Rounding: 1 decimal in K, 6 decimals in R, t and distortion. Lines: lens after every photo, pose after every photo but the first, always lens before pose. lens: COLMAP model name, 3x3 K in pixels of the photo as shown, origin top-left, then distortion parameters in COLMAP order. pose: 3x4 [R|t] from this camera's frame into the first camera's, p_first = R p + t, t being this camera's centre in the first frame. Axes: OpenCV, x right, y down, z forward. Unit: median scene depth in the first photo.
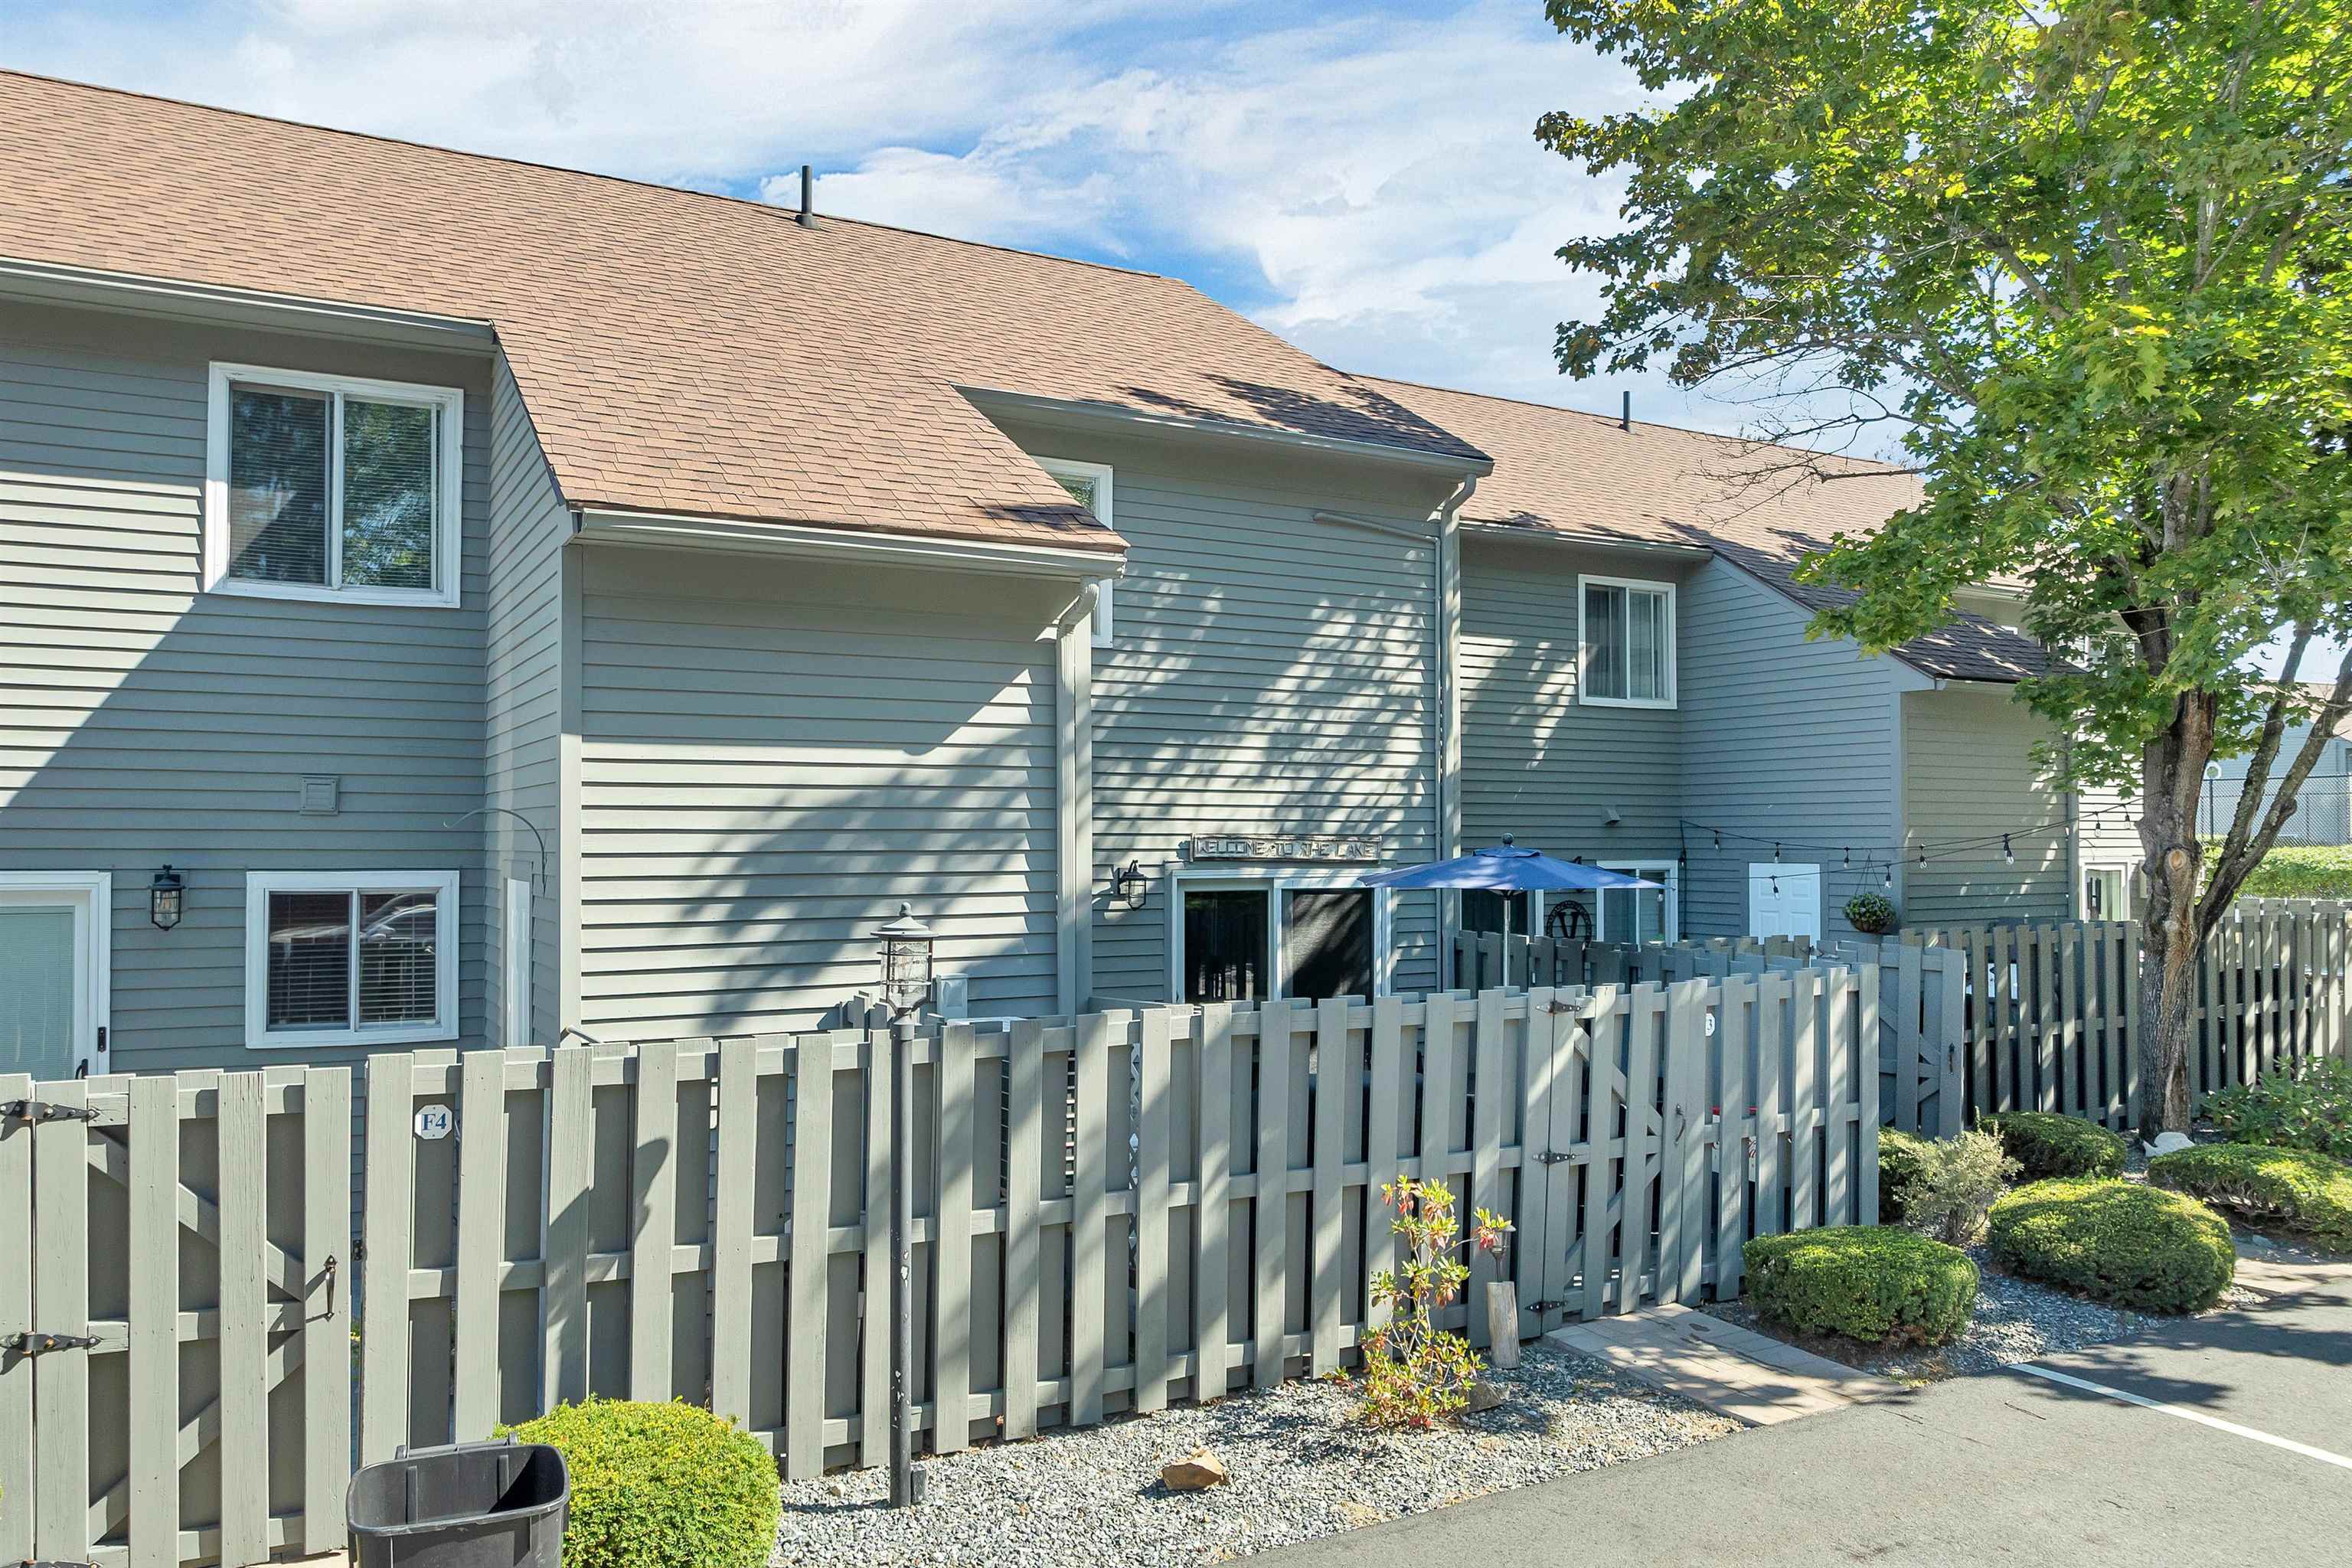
lens RADIAL K [[1673.8, 0, 1183.7], [0, 1673.8, 783.1], [0, 0, 1]] dist [-0.032526, 0.003385]
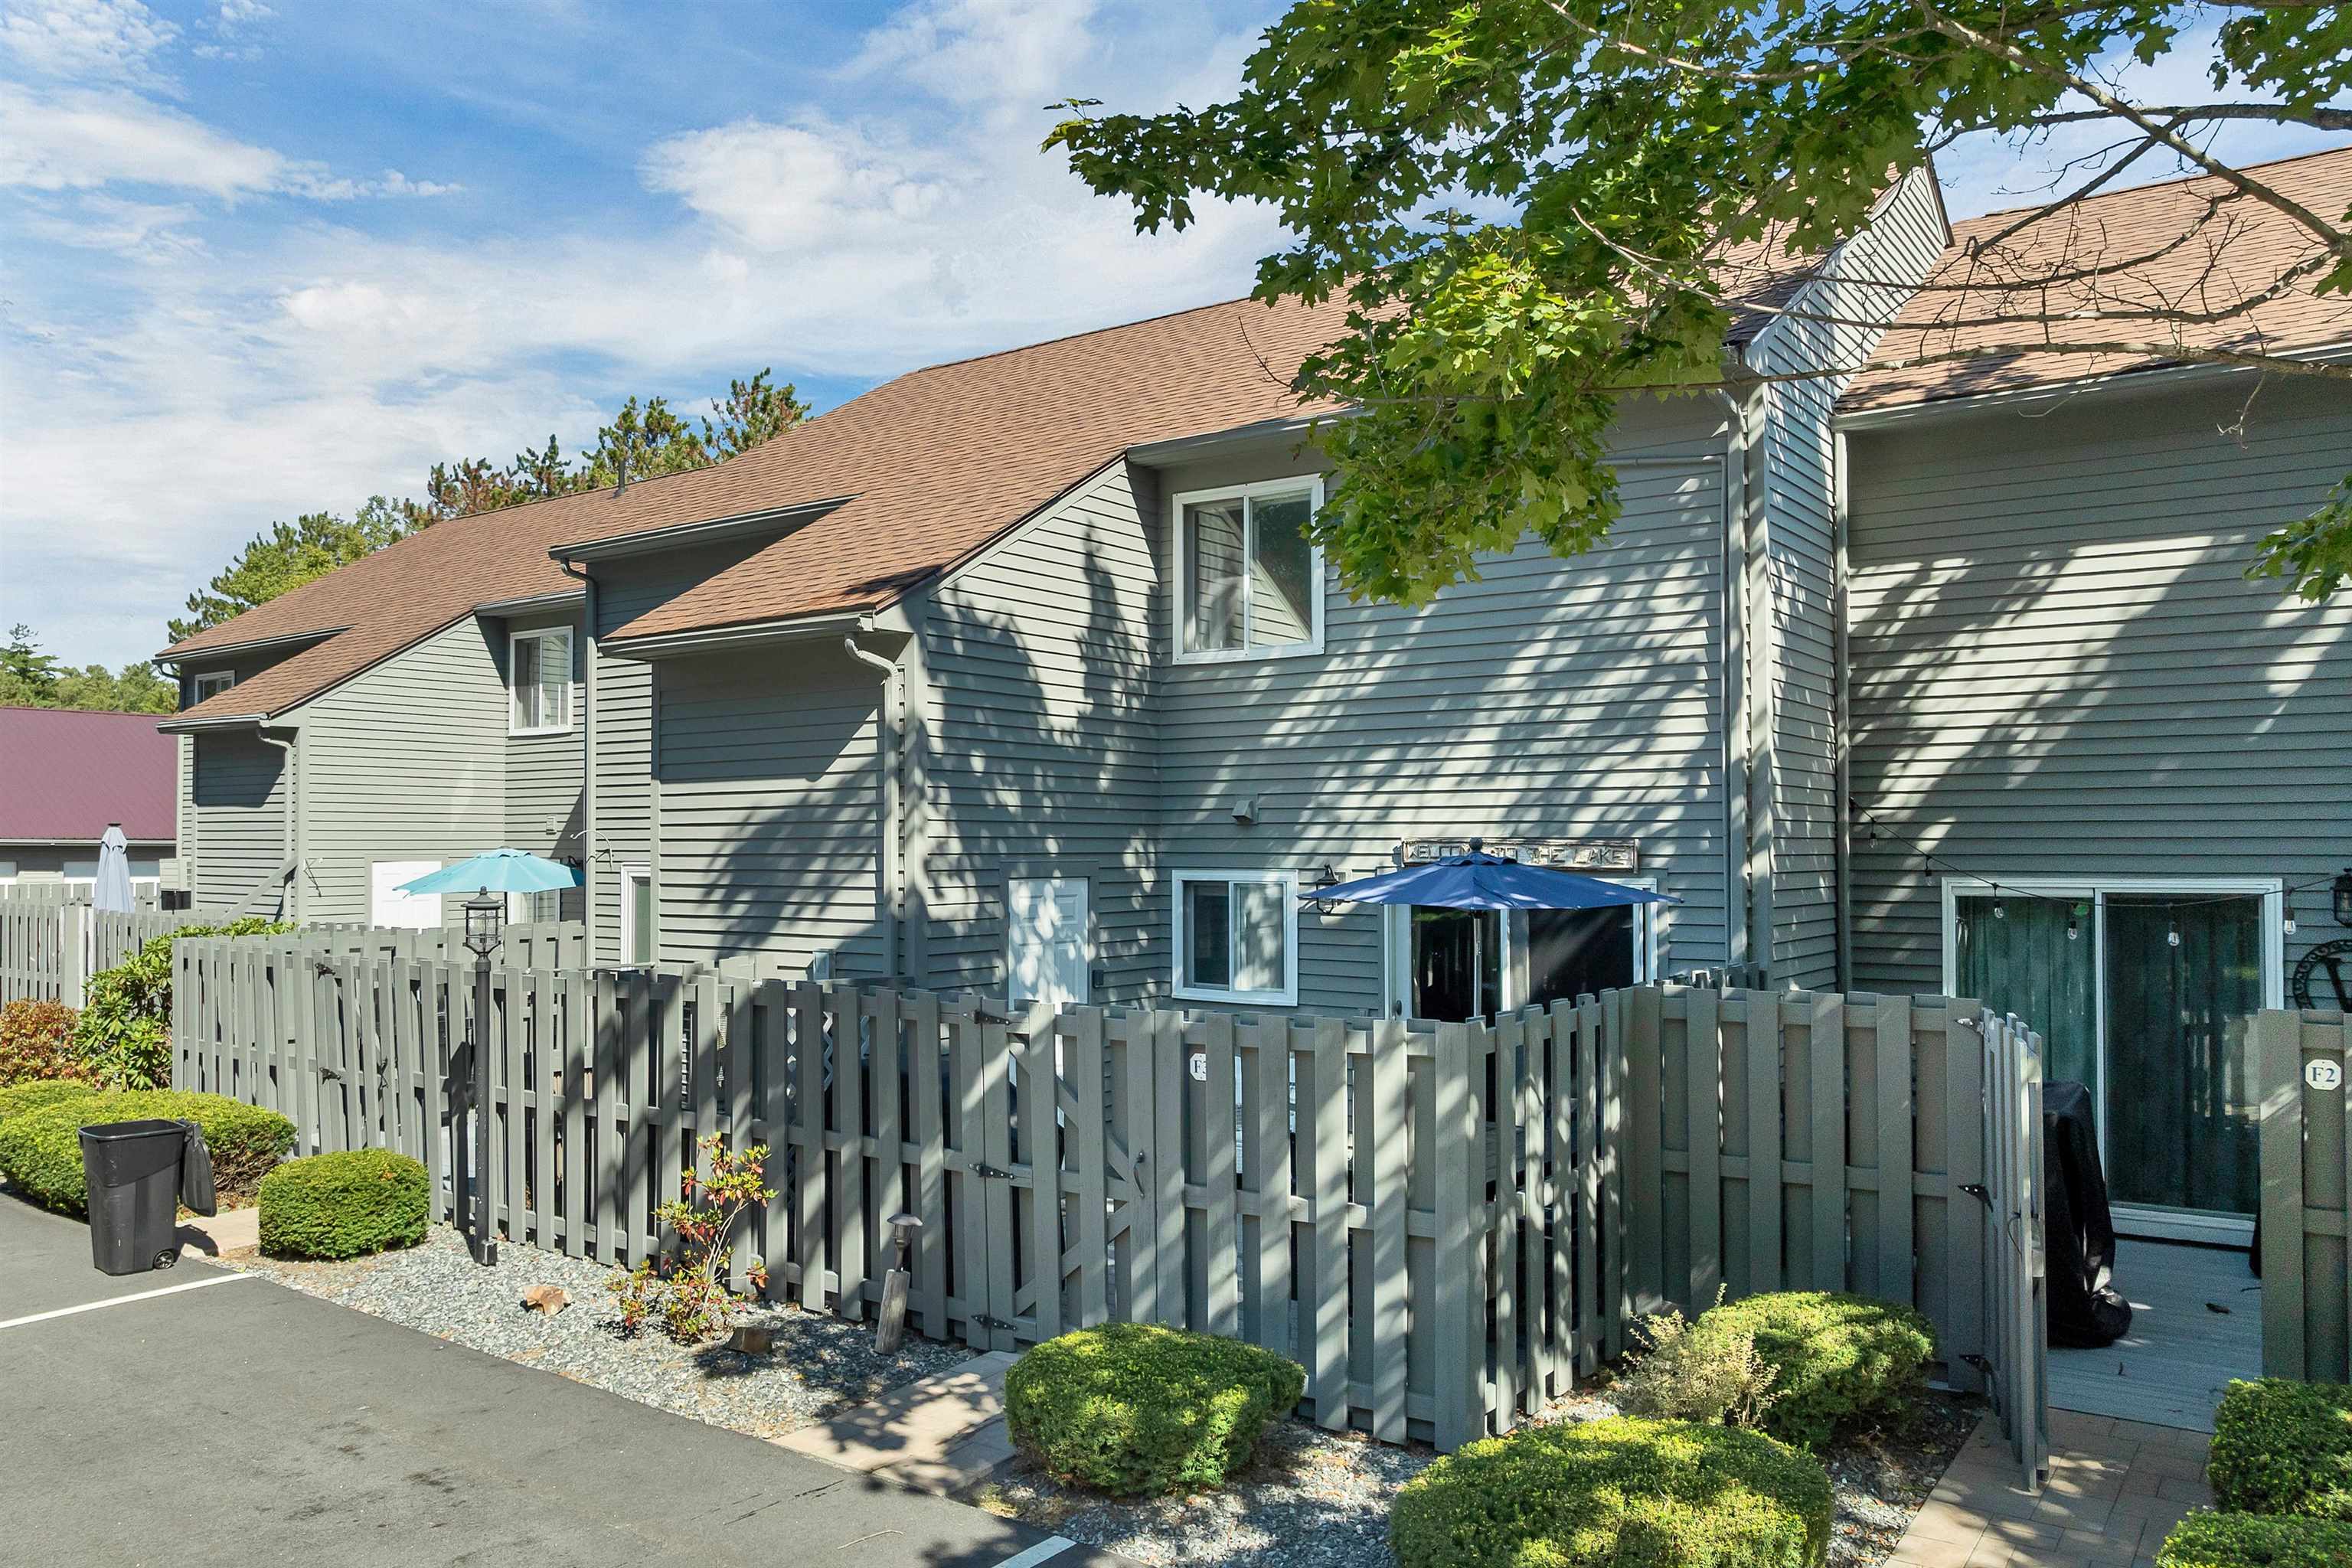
lens RADIAL K [[1673.8, 0, 1183.7], [0, 1673.8, 783.1], [0, 0, 1]] dist [-0.032526, 0.003385]
pose [[0.431190, -0.032687, -0.901669, 0.798649], [0.033033, 0.999245, -0.020427, 0.014372], [0.901656, -0.020977, 0.431944, 0.471351]]
